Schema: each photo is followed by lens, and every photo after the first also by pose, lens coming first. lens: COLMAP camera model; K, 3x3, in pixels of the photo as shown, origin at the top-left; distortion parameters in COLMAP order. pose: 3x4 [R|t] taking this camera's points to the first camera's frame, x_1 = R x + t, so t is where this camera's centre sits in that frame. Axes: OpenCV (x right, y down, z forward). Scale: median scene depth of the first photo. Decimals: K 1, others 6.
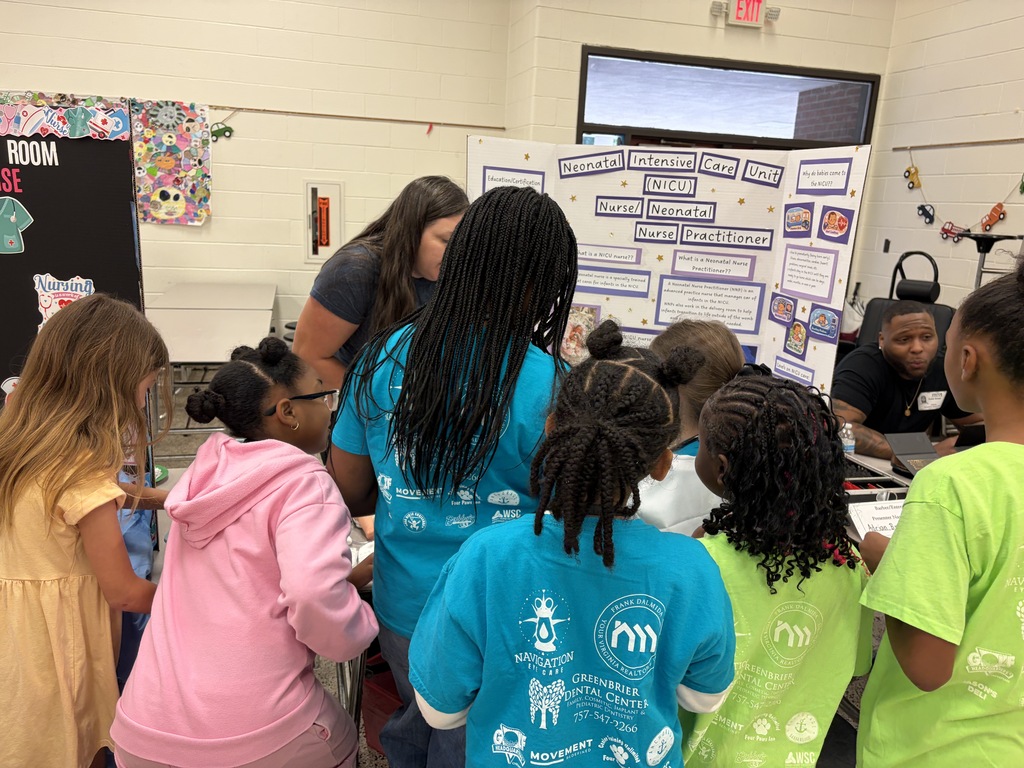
lens RADIAL K [[779.4, 0, 512.5], [0, 779.4, 387.3], [0, 0, 1]] dist [0.025101, -0.021188]
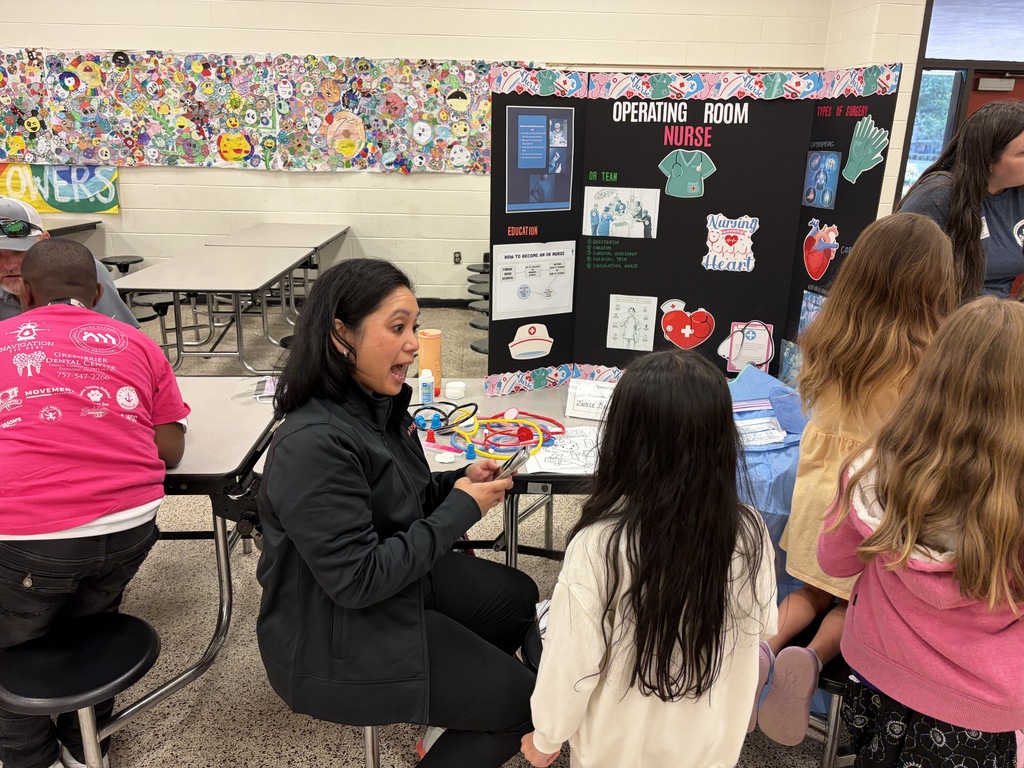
lens RADIAL K [[779.4, 0, 512.5], [0, 779.4, 382.1], [0, 0, 1]] dist [0.025101, -0.021188]
pose [[0.970244, 0.044241, -0.238053, -0.607925], [-0.031000, 0.997772, 0.059084, 0.055599], [0.240136, -0.049947, 0.969453, -0.272597]]
